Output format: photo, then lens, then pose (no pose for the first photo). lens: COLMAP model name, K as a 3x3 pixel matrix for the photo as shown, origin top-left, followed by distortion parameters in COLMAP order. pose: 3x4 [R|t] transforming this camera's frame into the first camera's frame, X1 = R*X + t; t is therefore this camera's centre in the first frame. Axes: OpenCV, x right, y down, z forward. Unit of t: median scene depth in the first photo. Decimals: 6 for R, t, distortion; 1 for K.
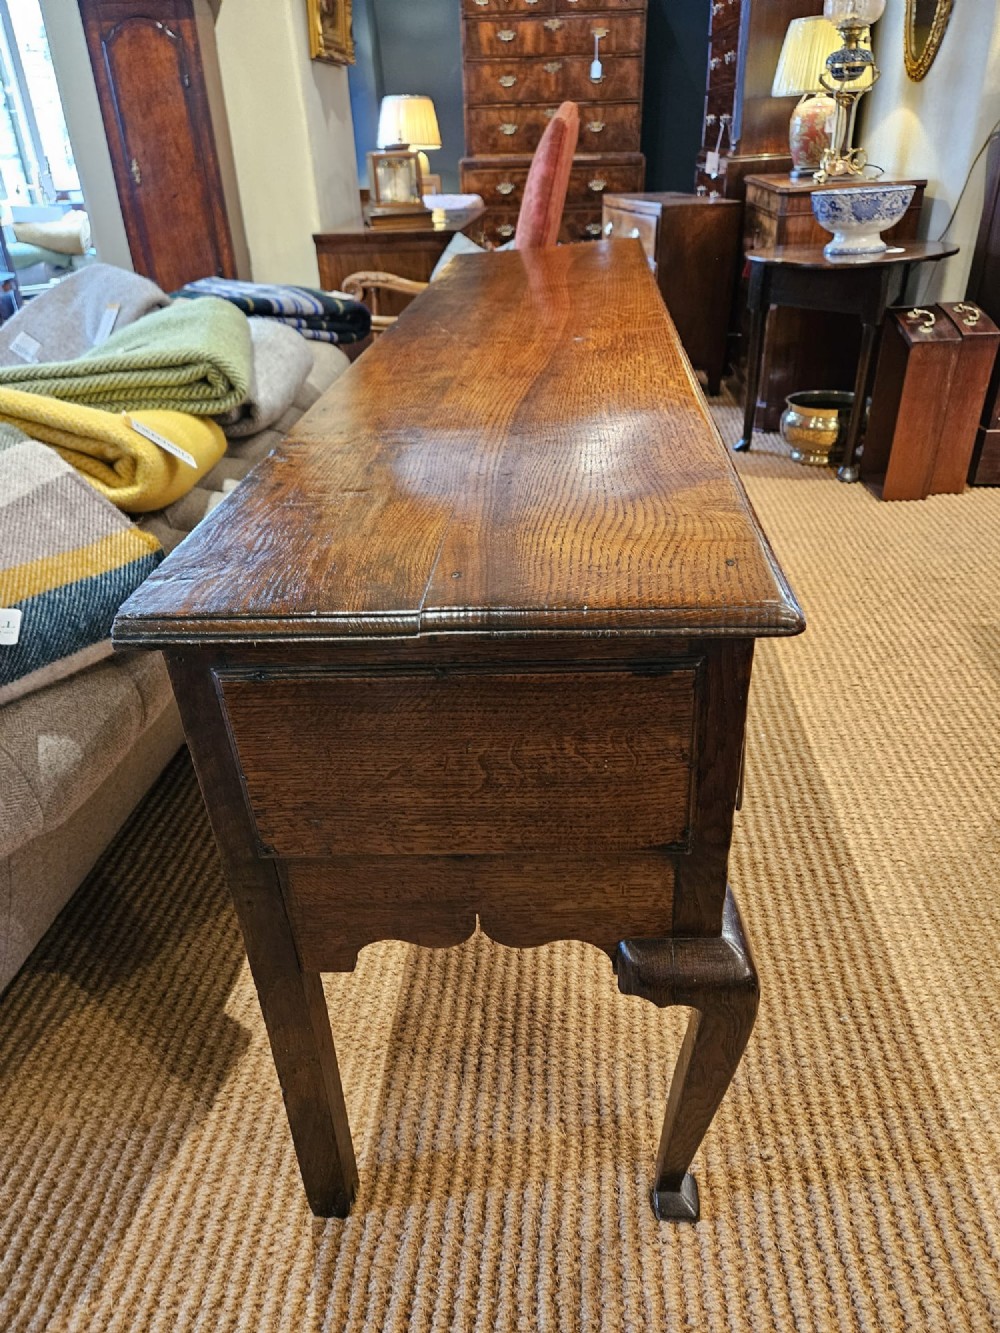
lens RADIAL K [[902.1, 0, 484.8], [0, 902.1, 632.5], [0, 0, 1]] dist [0.076335, -0.072665]
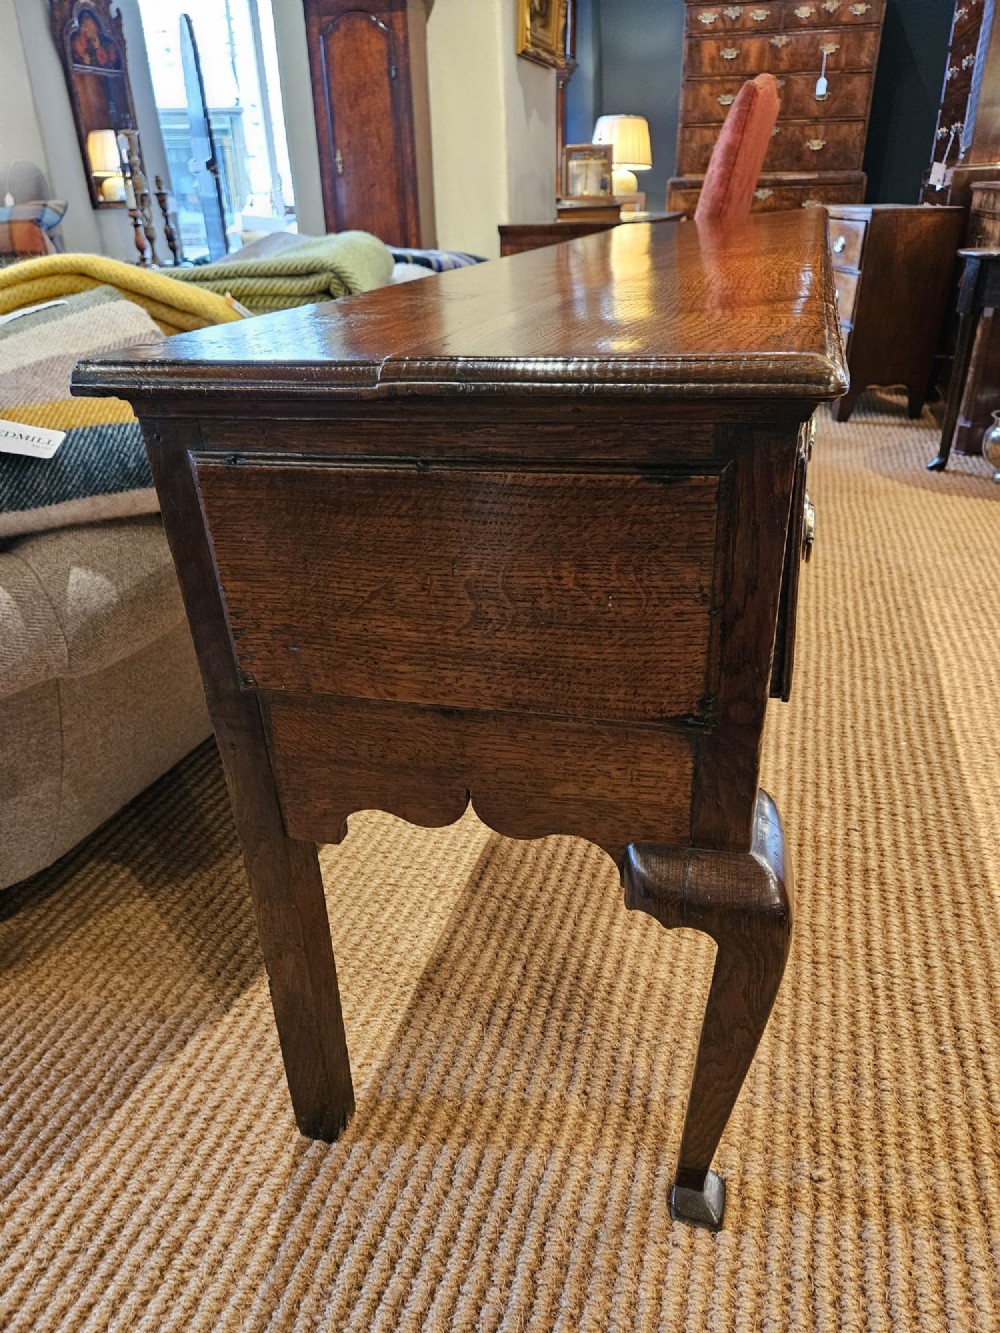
lens RADIAL K [[895.2, 0, 500.7], [0, 895.2, 652.4], [0, 0, 1]] dist [0.078683, -0.075651]
pose [[0.977006, 0.105816, -0.185102, 0.116966], [-0.112451, 0.993325, -0.025694, 0.135931], [0.181148, 0.045918, 0.982383, 0.099176]]
